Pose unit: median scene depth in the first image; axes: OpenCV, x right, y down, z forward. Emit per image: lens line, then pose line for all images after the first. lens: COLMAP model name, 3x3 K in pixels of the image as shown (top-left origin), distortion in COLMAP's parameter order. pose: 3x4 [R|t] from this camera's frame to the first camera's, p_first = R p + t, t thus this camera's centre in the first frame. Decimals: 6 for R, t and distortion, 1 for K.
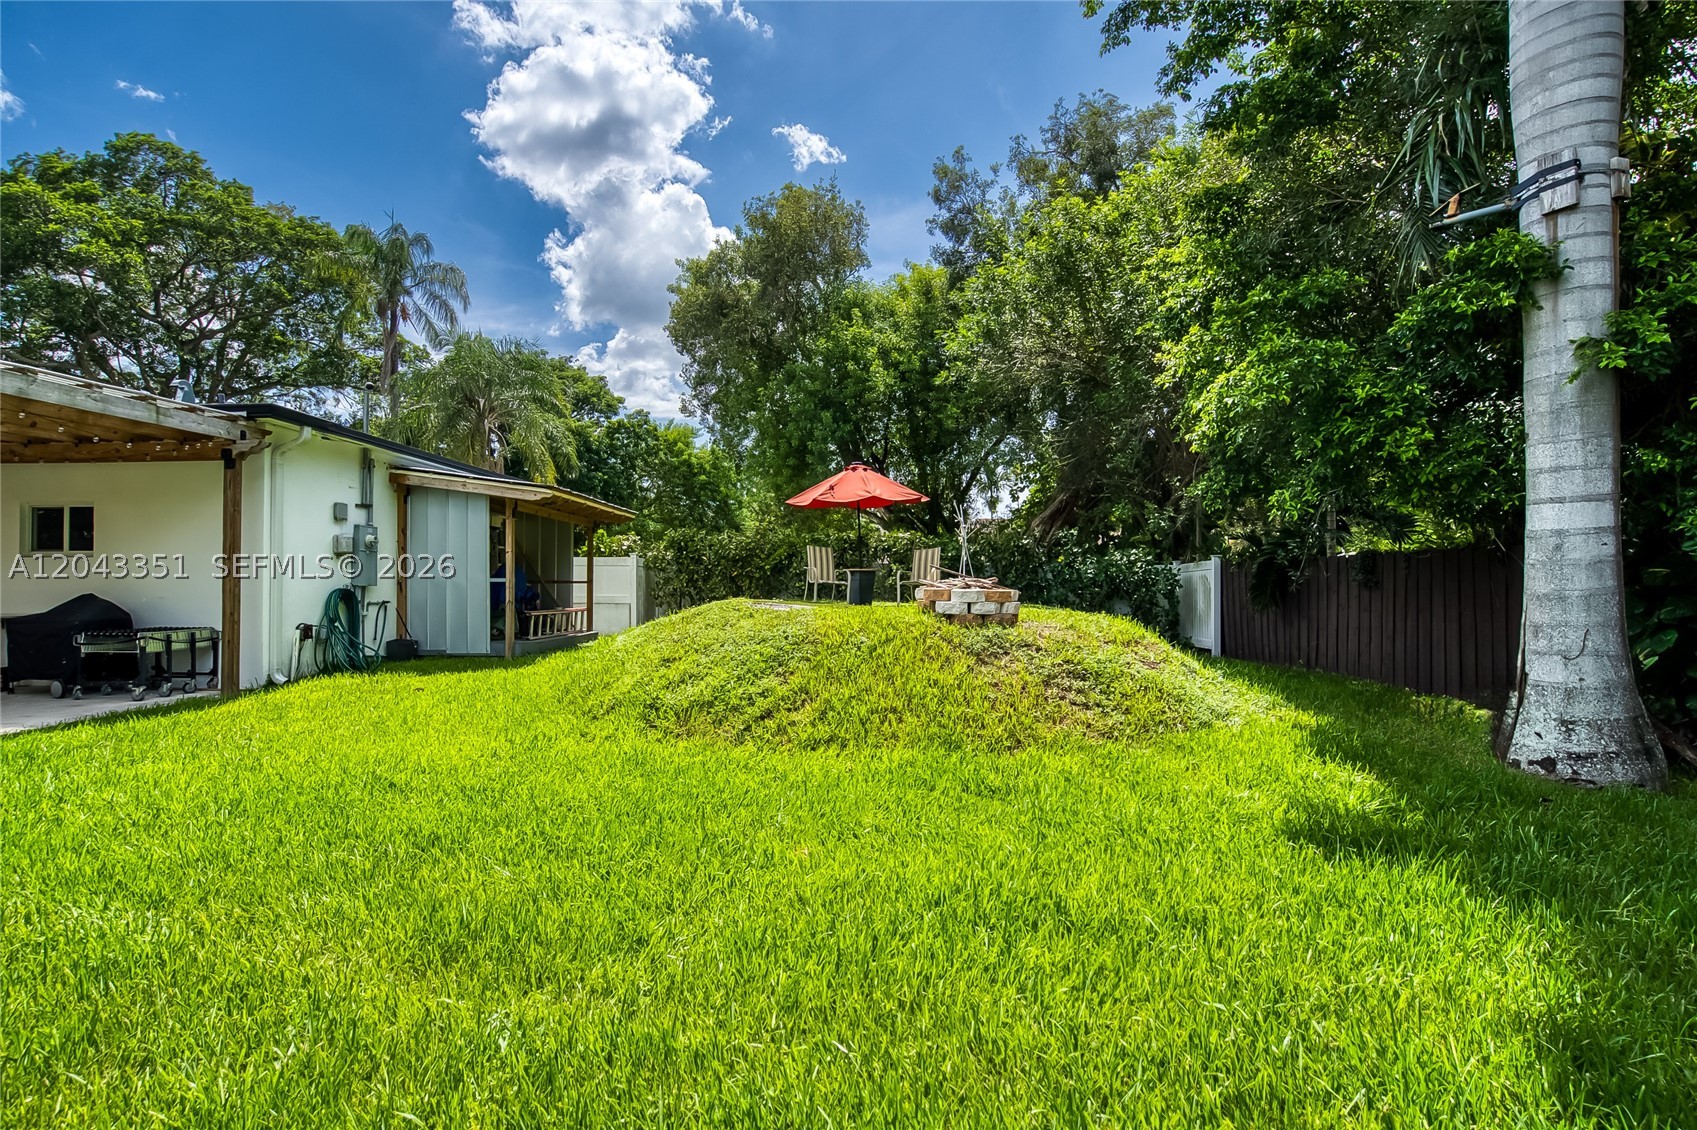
lens RADIAL K [[798.2, 0, 848.5], [0, 798.2, 581.4], [0, 0, 1]] dist [0.000140, 0.000095]
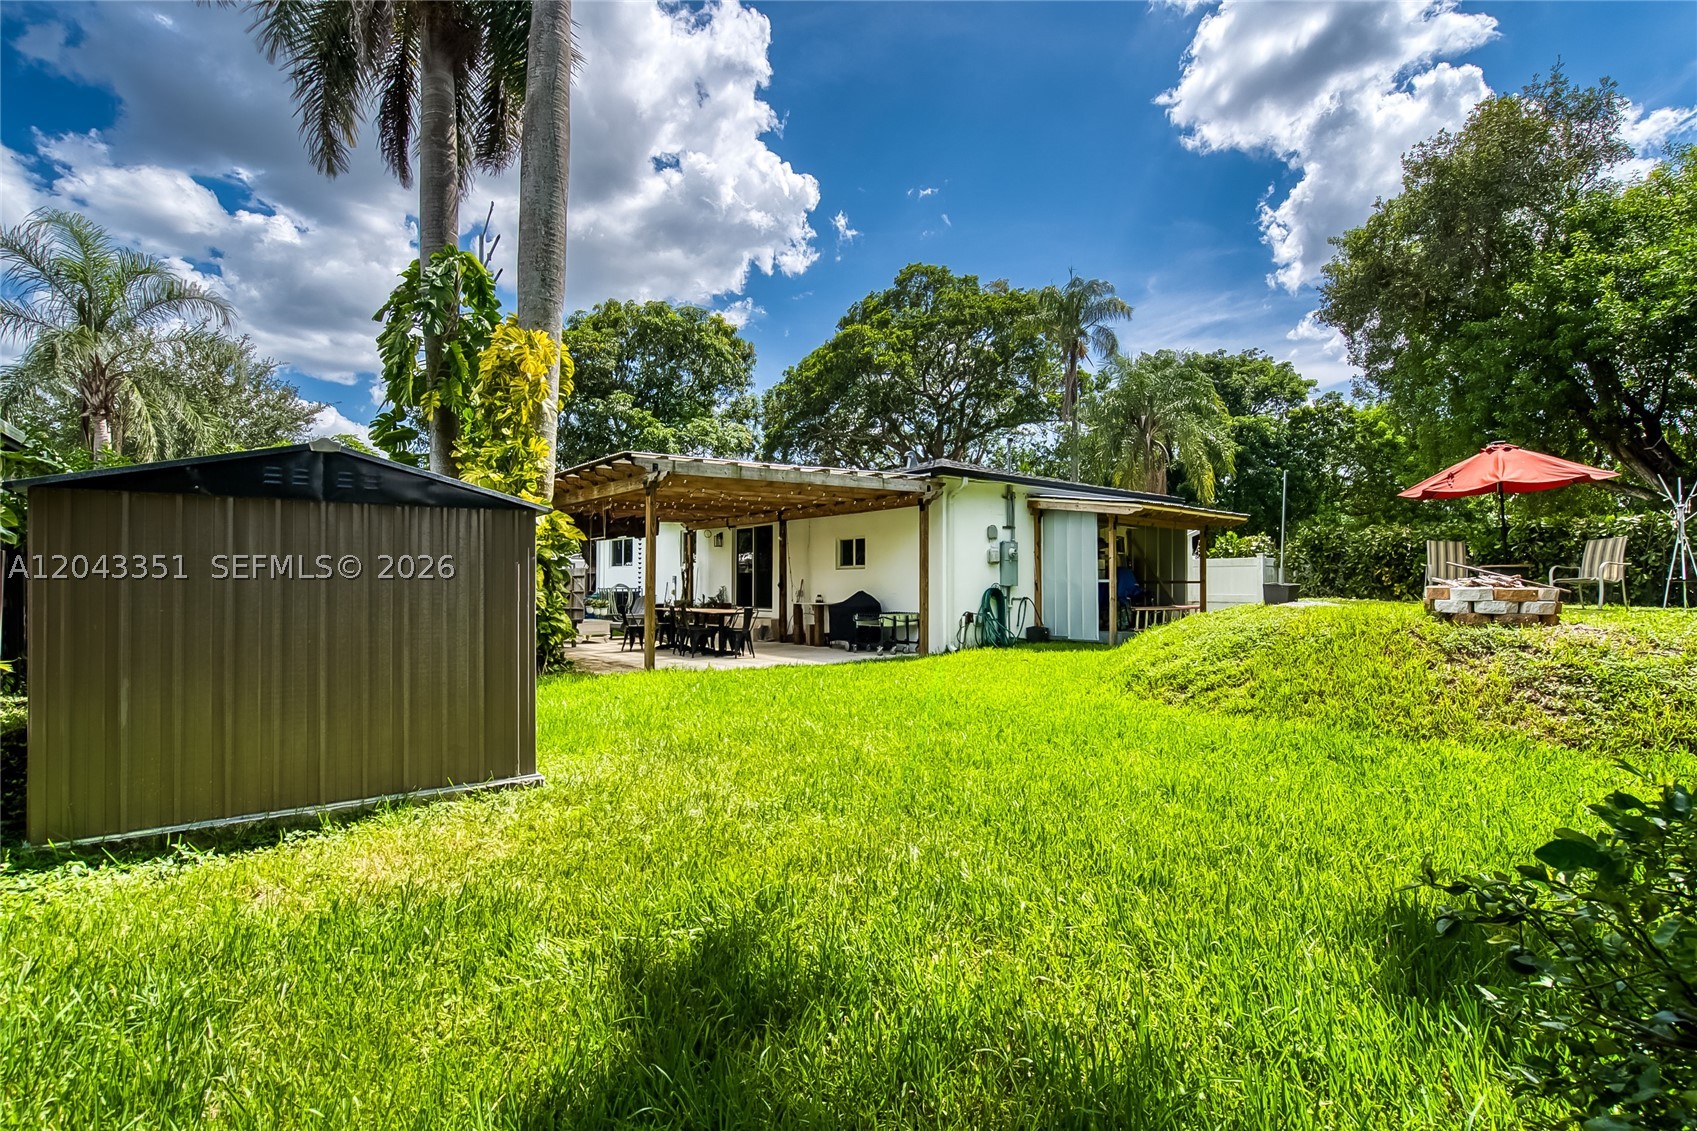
lens RADIAL K [[798.2, 0, 848.8], [0, 798.2, 572.0], [0, 0, 1]] dist [0.000140, 0.000095]
pose [[0.679576, -0.015152, -0.733448, 0.191322], [0.006015, 0.999868, -0.015083, 0.000643], [0.733580, 0.005839, 0.679578, -0.116539]]
